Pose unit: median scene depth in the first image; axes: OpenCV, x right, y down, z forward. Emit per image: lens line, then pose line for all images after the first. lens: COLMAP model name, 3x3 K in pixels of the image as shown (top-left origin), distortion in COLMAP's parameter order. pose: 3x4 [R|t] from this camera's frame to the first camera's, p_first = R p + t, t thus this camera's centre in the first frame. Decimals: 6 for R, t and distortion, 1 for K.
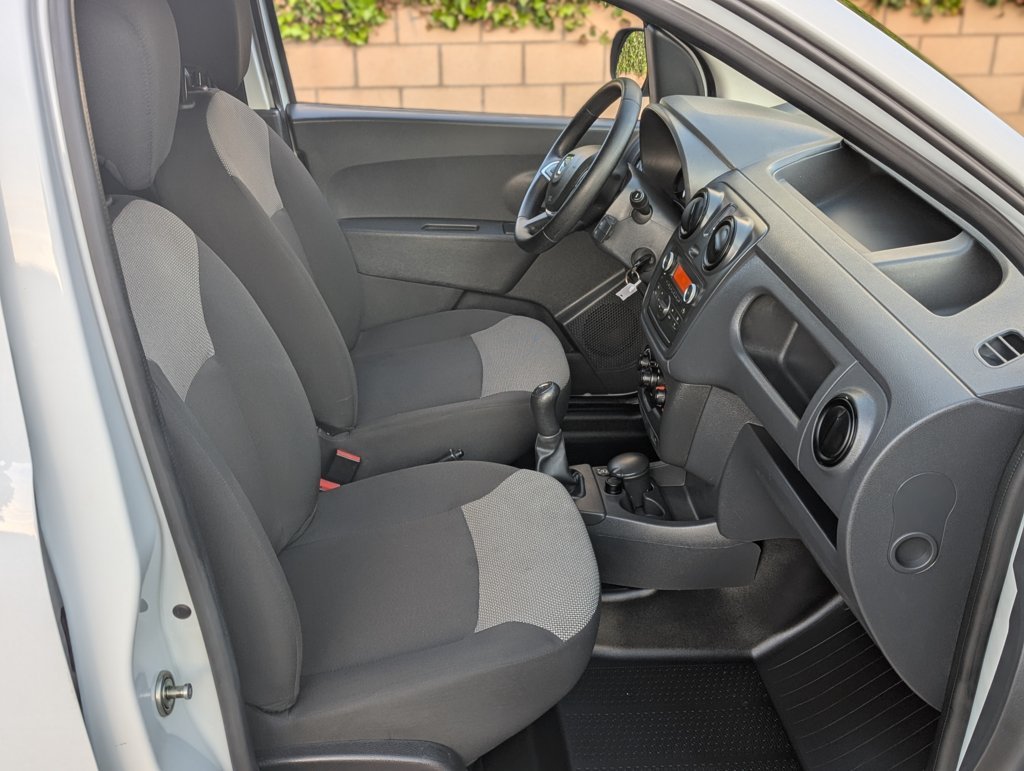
lens RADIAL K [[1085.4, 0, 512.0], [0, 1085.4, 385.5], [0, 0, 1]] dist [0.096697, -0.185680]
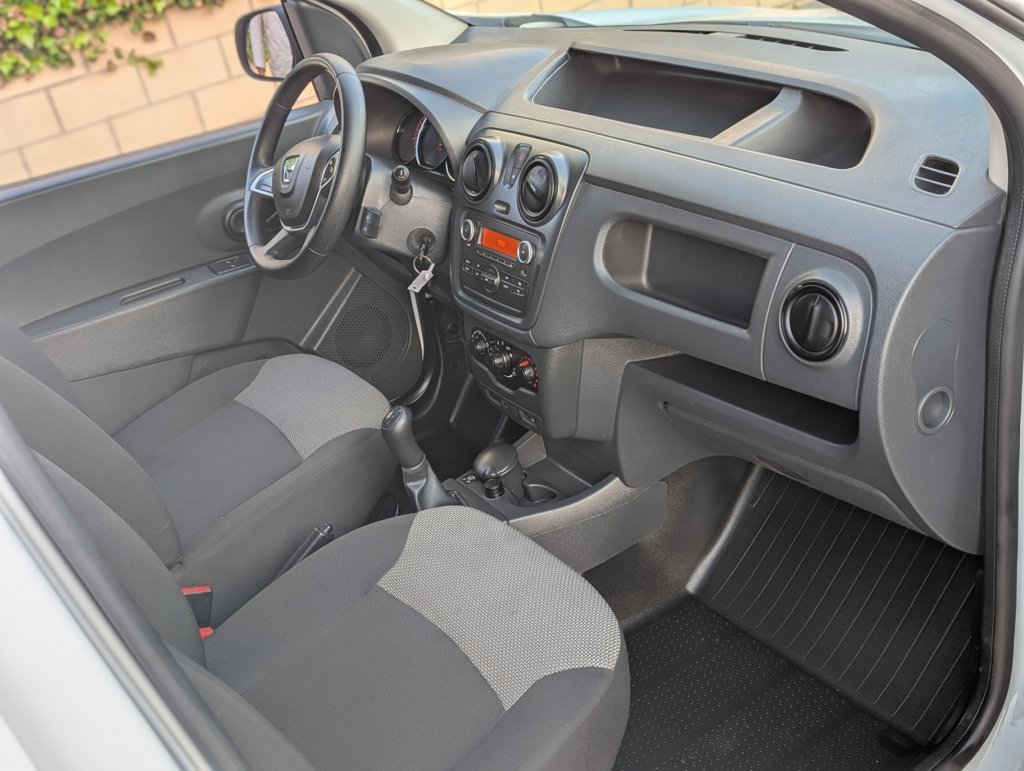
lens RADIAL K [[1085.4, 0, 512.0], [0, 1085.4, 385.5], [0, 0, 1]] dist [0.096697, -0.185680]
pose [[0.862994, -0.378976, 0.334093, -0.152622], [0.376309, 0.923419, 0.075431, -0.045163], [-0.337094, 0.060626, 0.939517, 0.144256]]
